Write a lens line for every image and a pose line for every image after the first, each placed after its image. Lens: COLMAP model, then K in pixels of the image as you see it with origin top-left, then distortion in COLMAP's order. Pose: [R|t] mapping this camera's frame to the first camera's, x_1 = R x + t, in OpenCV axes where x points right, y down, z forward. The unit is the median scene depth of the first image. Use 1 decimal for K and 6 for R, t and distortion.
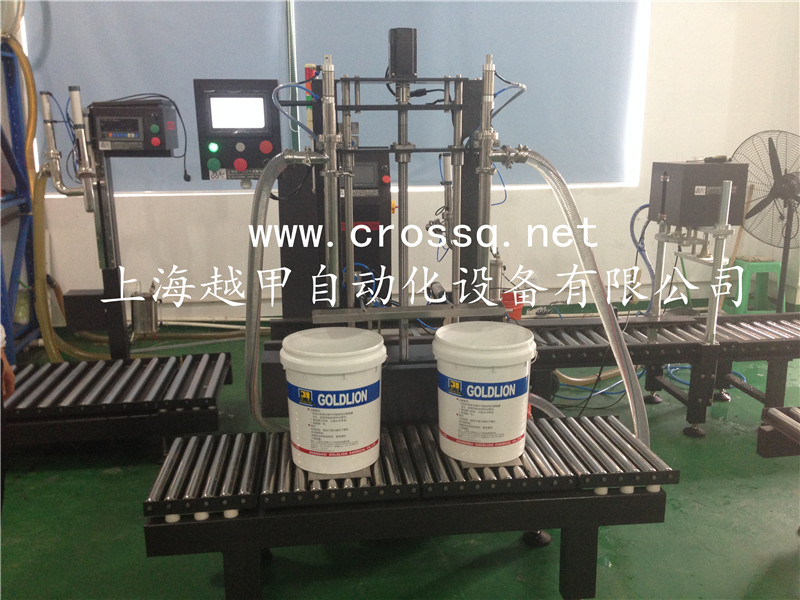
lens RADIAL K [[742.4, 0, 400.0], [0, 742.4, 300.0], [0, 0, 1]] dist [0.164412, -0.287376]
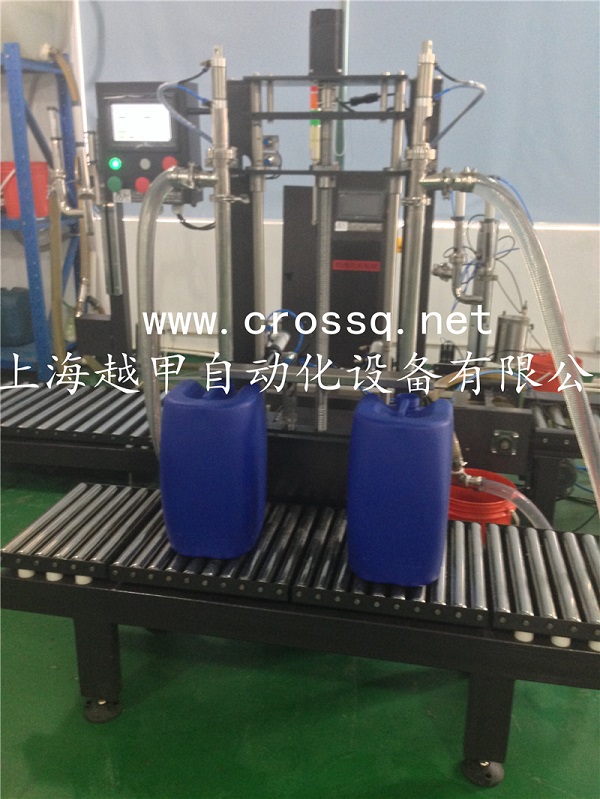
lens RADIAL K [[741.5, 0, 300.0], [0, 741.5, 399.5], [0, 0, 1]] dist [0.164412, -0.287376]
pose [[0.951041, 0.110628, -0.288587, 0.236190], [-0.085947, 0.991579, 0.096876, -0.035955], [0.296874, -0.067329, 0.952540, 0.216157]]
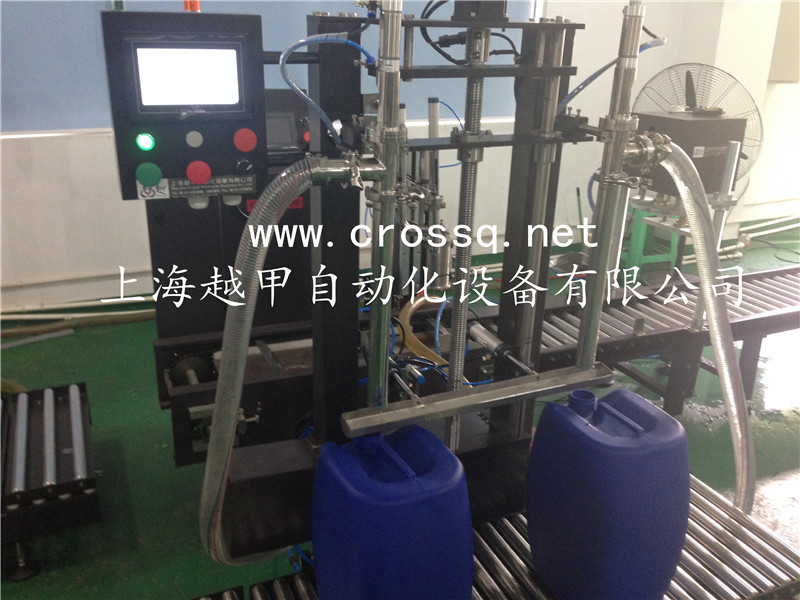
lens RADIAL K [[742.4, 0, 400.0], [0, 742.4, 300.0], [0, 0, 1]] dist [0.164412, -0.287376]
pose [[0.957064, -0.069869, 0.281332, -0.234047], [0.032799, 0.990386, 0.134385, -0.157257], [-0.288017, -0.119388, 0.950154, 0.418785]]
